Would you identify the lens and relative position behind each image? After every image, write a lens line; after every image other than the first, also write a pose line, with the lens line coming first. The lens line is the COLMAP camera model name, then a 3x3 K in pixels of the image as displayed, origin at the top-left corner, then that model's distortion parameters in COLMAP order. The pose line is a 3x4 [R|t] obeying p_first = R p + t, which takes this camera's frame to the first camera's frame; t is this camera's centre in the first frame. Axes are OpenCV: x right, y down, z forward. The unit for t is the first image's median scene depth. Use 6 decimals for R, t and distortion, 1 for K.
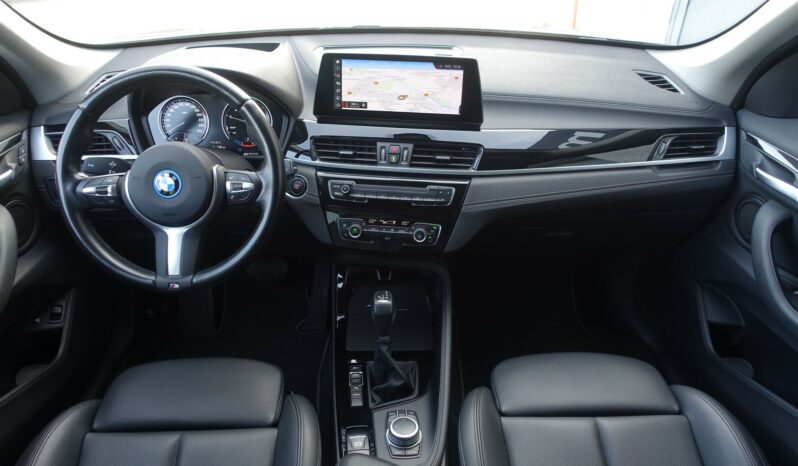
lens RADIAL K [[550.1, 0, 399.3], [0, 550.1, 228.1], [0, 0, 1]] dist [-0.009264, 0.002562]
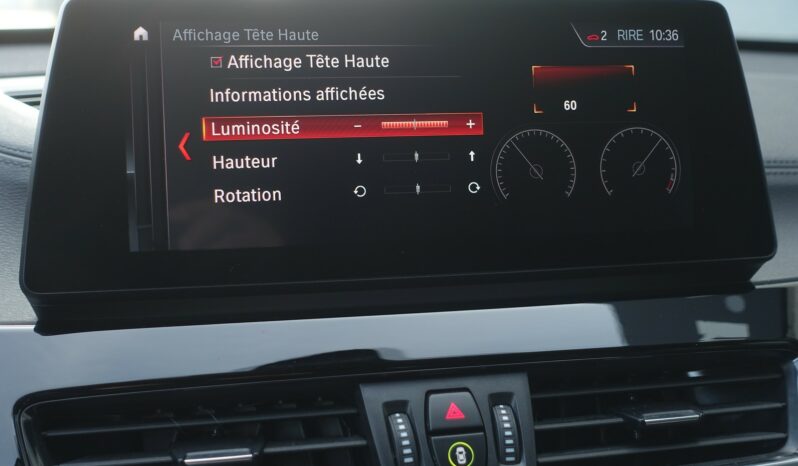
lens RADIAL K [[1114.3, 0, 396.6], [0, 1114.3, 233.8], [0, 0, 1]] dist [-0.036190, 0.000000]
pose [[0.940510, -0.075269, 0.331325, -0.165707], [0.175943, 0.942117, -0.285412, -0.090295], [-0.290664, 0.326727, 0.899313, 0.612734]]
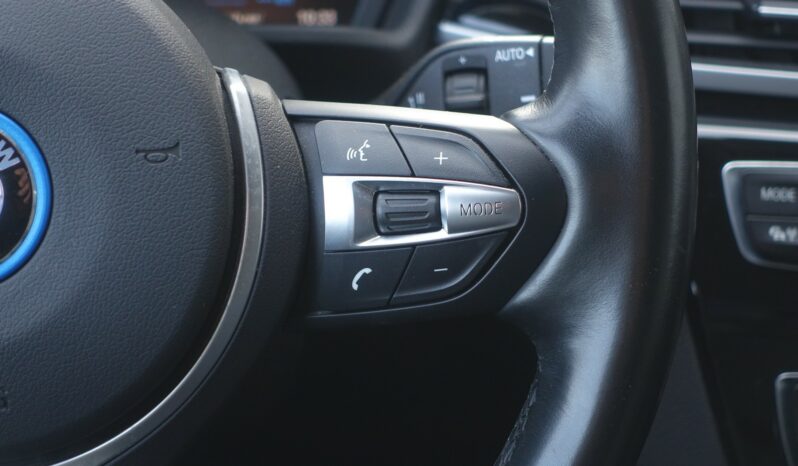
lens RADIAL K [[1913.5, 0, 398.8], [0, 1913.5, 233.0], [0, 0, 1]] dist [-0.100106, 0.000000]
pose [[0.993793, -0.008784, 0.110896, -0.305043], [0.013197, 0.999147, -0.039117, -0.041028], [-0.110457, 0.040338, 0.993062, 0.398060]]
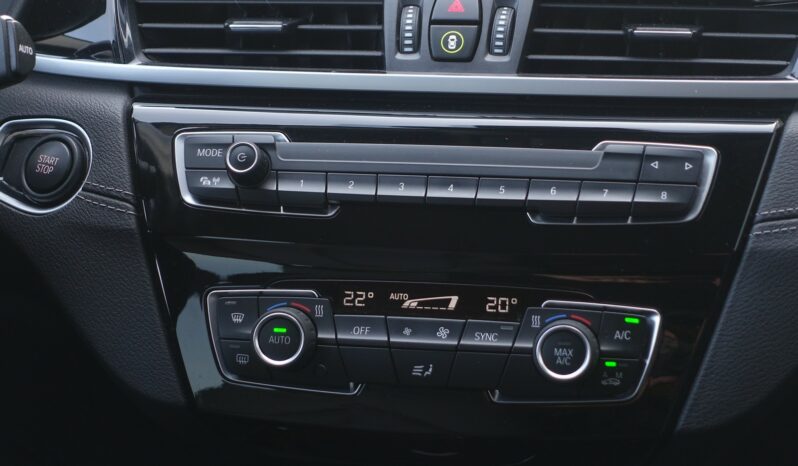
lens RADIAL K [[1913.5, 0, 399.7], [0, 1913.5, 231.7], [0, 0, 1]] dist [-0.100106, 0.000000]
pose [[0.995946, -0.009845, -0.089411, 0.039899], [-0.010043, 0.975607, -0.219296, 0.134564], [0.089389, 0.219305, 0.971553, 0.222299]]
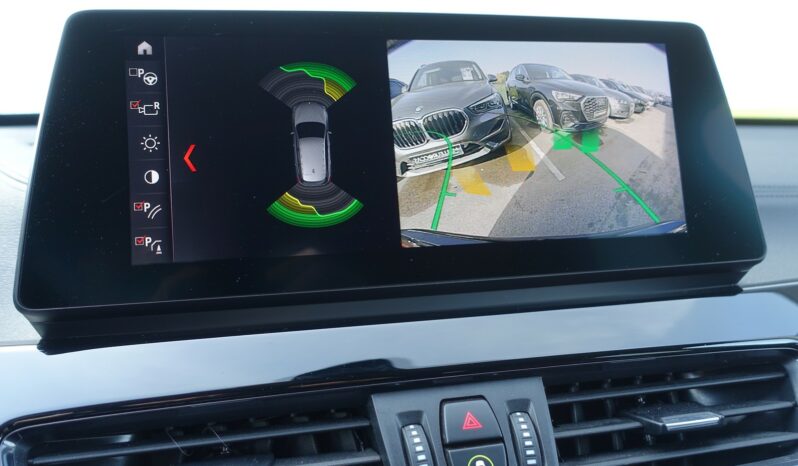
lens RADIAL K [[670.7, 0, 396.6], [0, 670.7, 232.9], [0, 0, 1]] dist [0.021942, -0.013170]
pose [[0.940874, -0.074656, 0.330429, -0.110675], [0.201617, 0.907254, -0.369108, -0.121210], [-0.272227, 0.413904, 0.868663, 0.776811]]
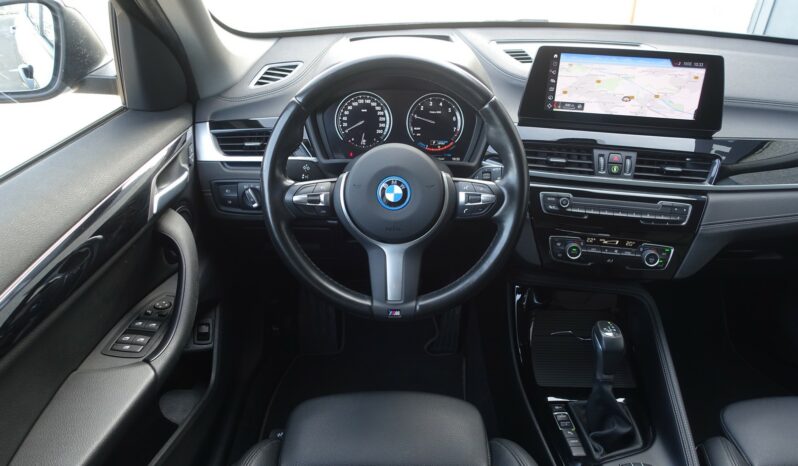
lens RADIAL K [[550.1, 0, 394.2], [0, 550.1, 227.2], [0, 0, 1]] dist [-0.009264, 0.002562]
pose [[0.999467, 0.025791, -0.020033, -0.342398], [-0.025980, 0.999620, -0.009229, -0.017173], [0.019787, 0.009744, 0.999757, 0.128129]]
